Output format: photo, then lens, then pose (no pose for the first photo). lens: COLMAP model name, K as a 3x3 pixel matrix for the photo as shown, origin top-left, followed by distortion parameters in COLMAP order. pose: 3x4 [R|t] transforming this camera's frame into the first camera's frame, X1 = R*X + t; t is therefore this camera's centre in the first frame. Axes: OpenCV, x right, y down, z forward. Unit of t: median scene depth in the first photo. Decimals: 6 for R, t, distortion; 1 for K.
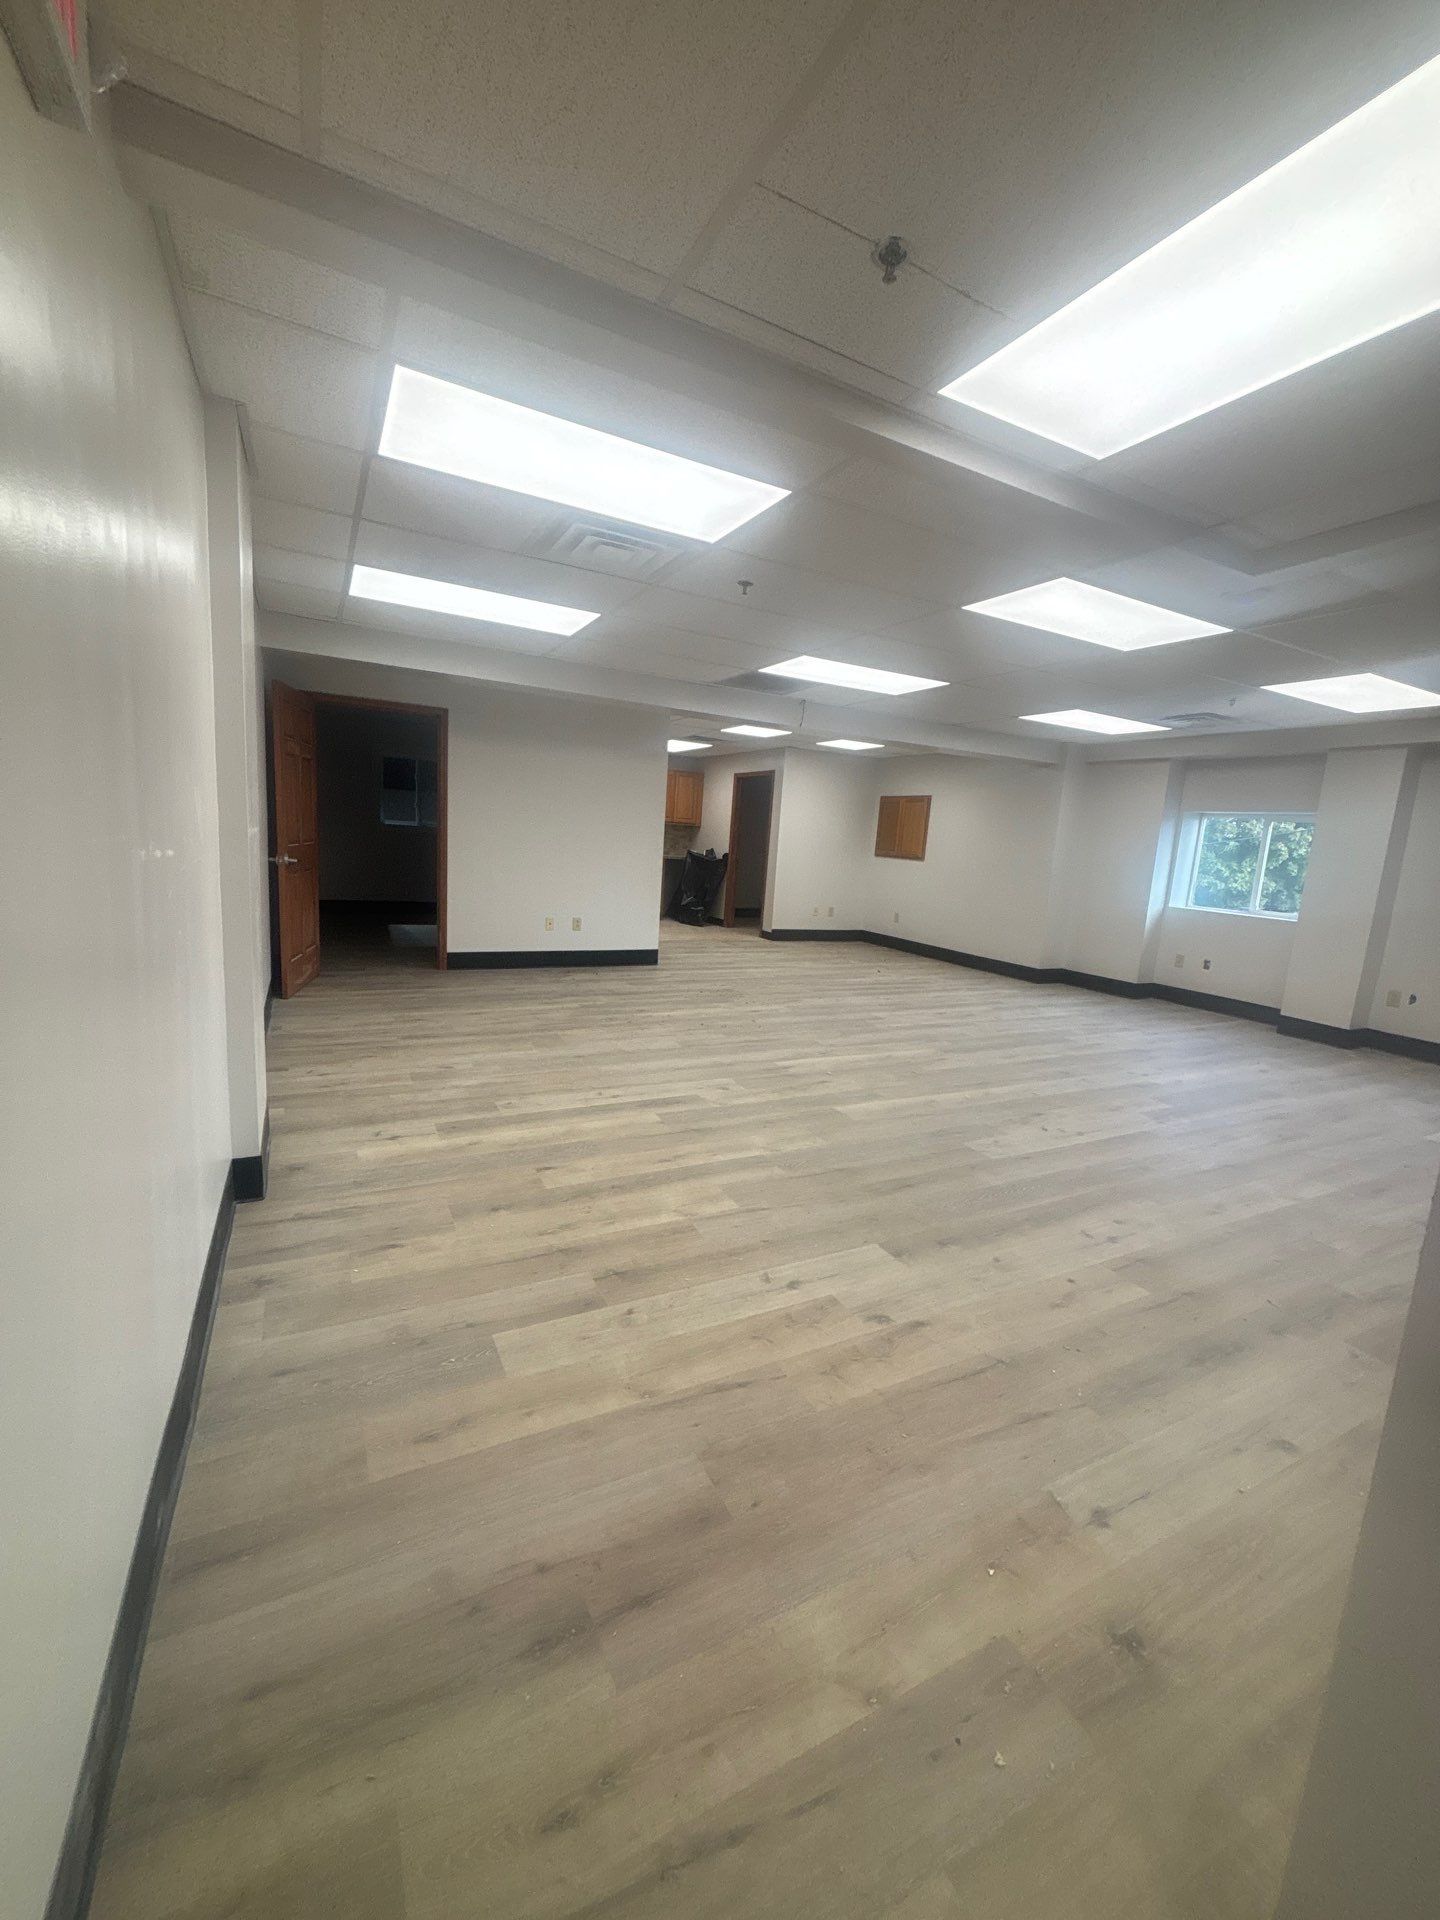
lens RADIAL K [[771.5, 0, 707.6], [0, 771.5, 953.1], [0, 0, 1]] dist [0.013322, 0.000632]
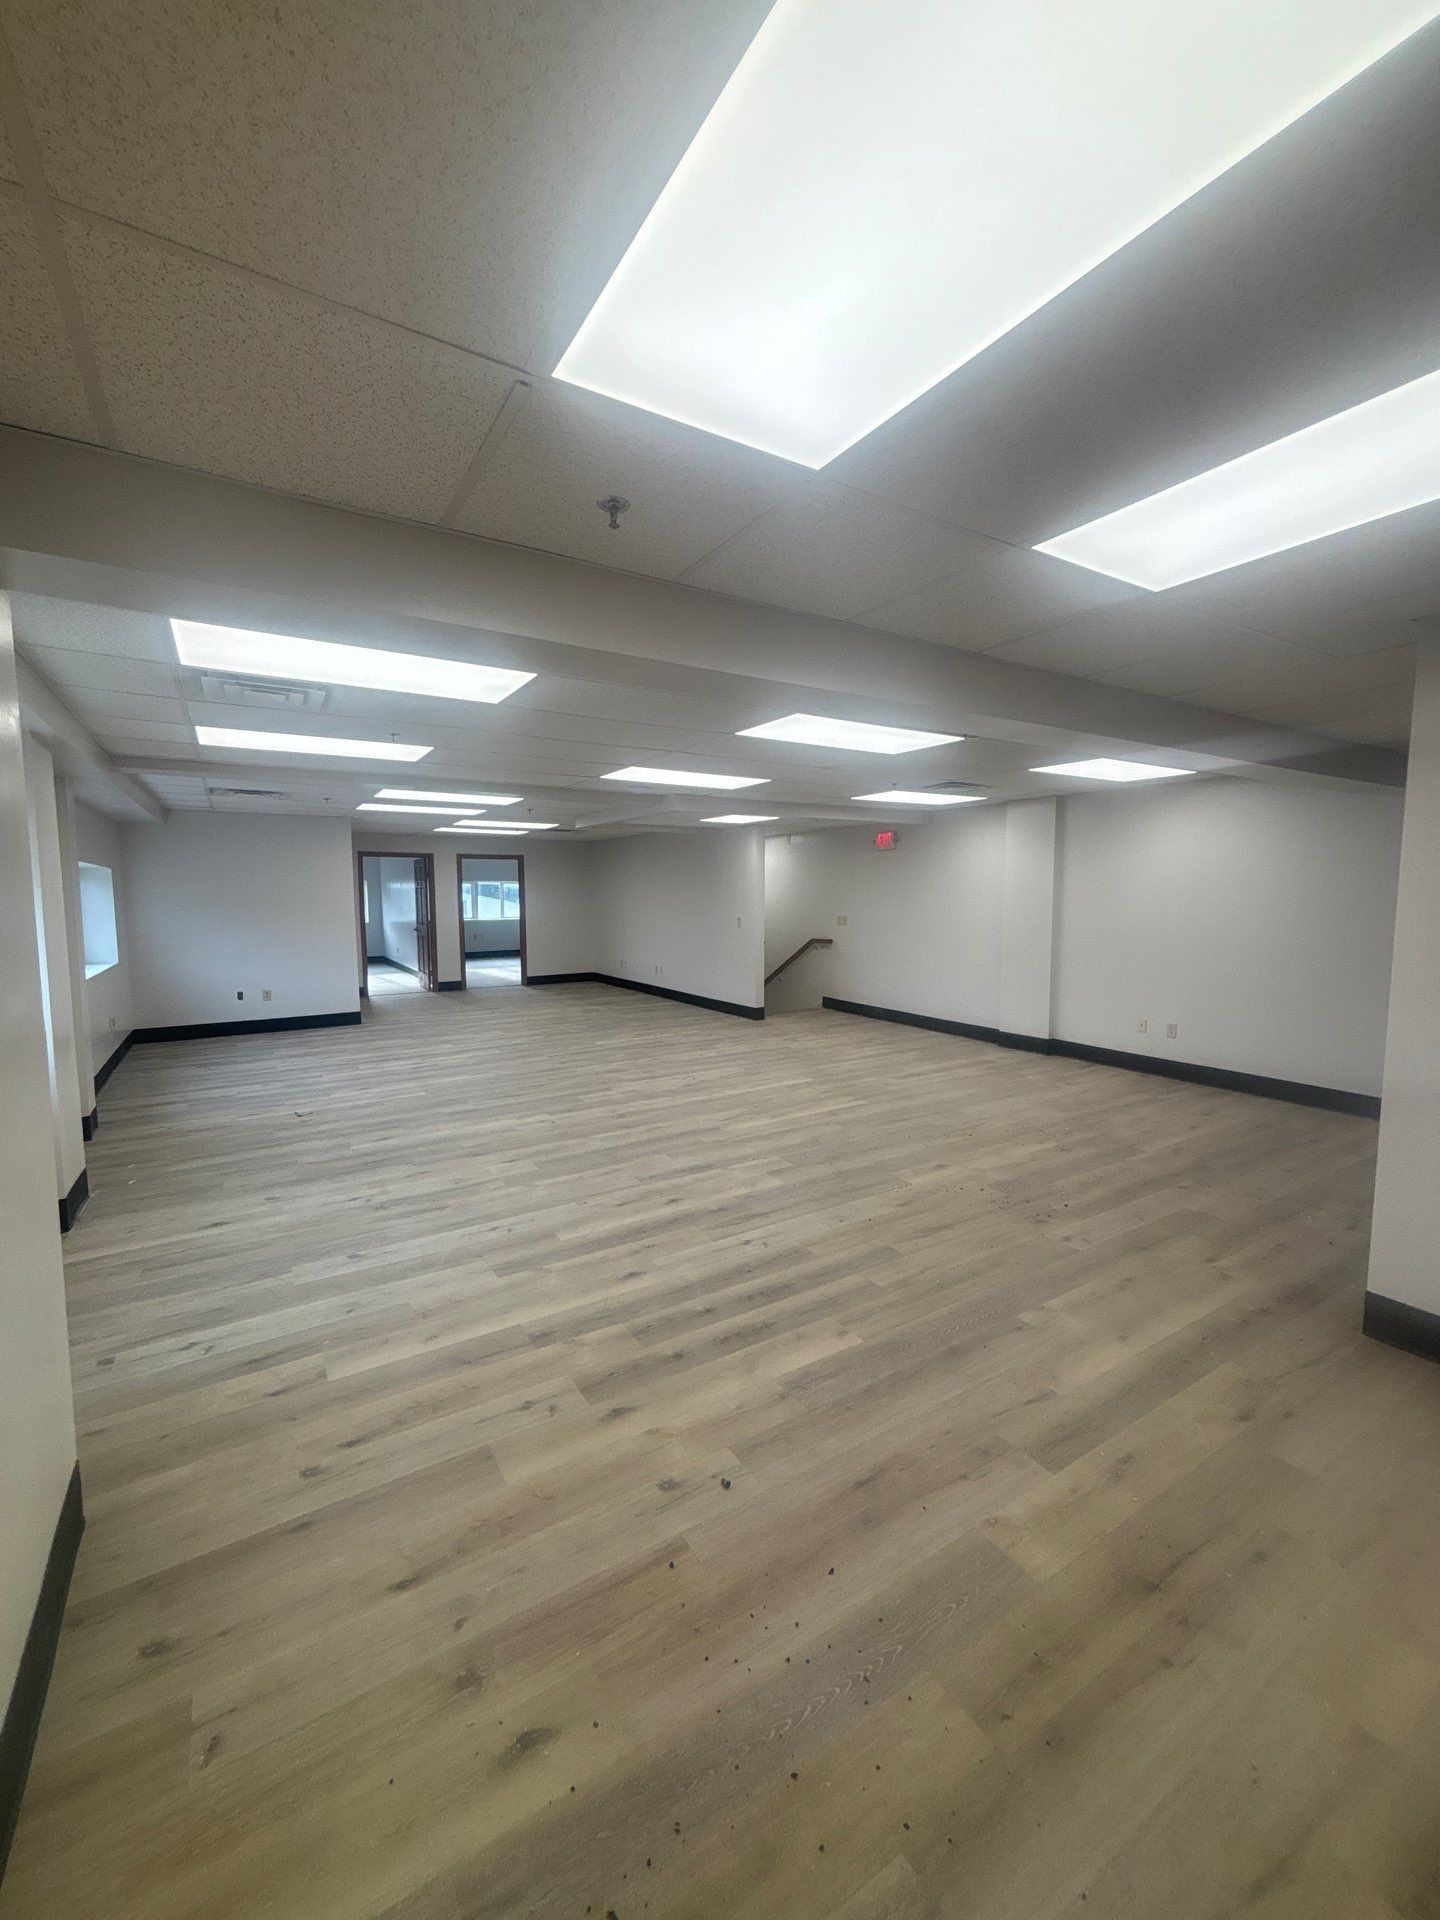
lens RADIAL K [[771.5, 0, 723.1], [0, 771.5, 968.1], [0, 0, 1]] dist [0.013322, 0.000632]
pose [[-0.993320, -0.058902, -0.099225, 0.597994], [-0.081416, 0.967121, 0.240933, -0.458228], [0.081771, 0.247402, -0.965456, 2.794677]]
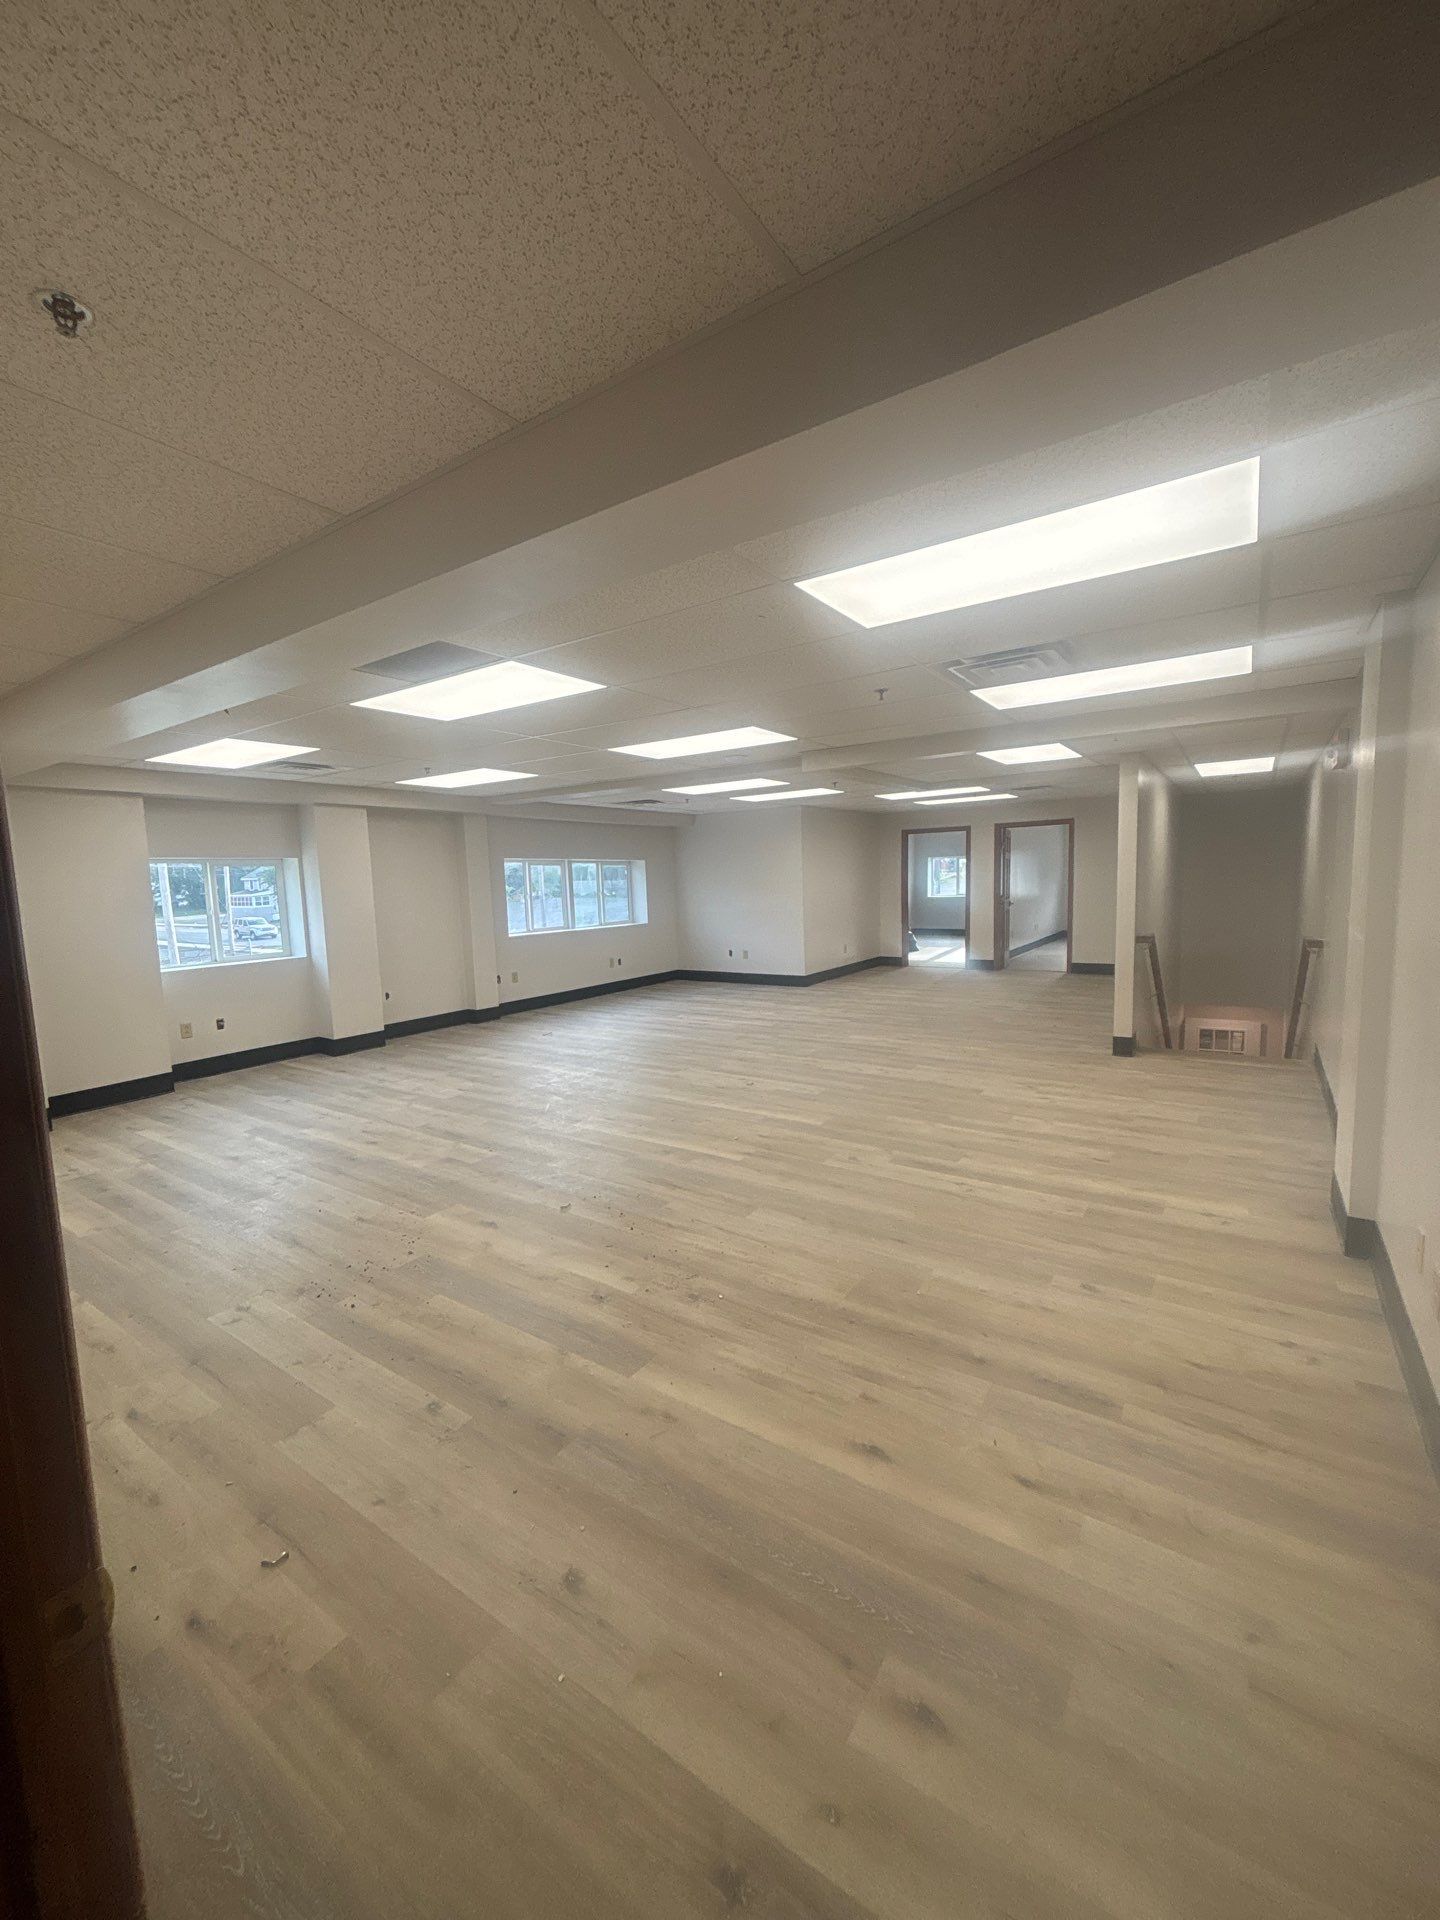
lens RADIAL K [[771.5, 0, 722.2], [0, 771.5, 955.0], [0, 0, 1]] dist [0.013322, 0.000632]
pose [[-0.486417, -0.147083, 0.861258, -0.863209], [0.128396, 0.962995, 0.236972, -0.412136], [-0.864241, 0.225849, -0.449532, 1.802490]]
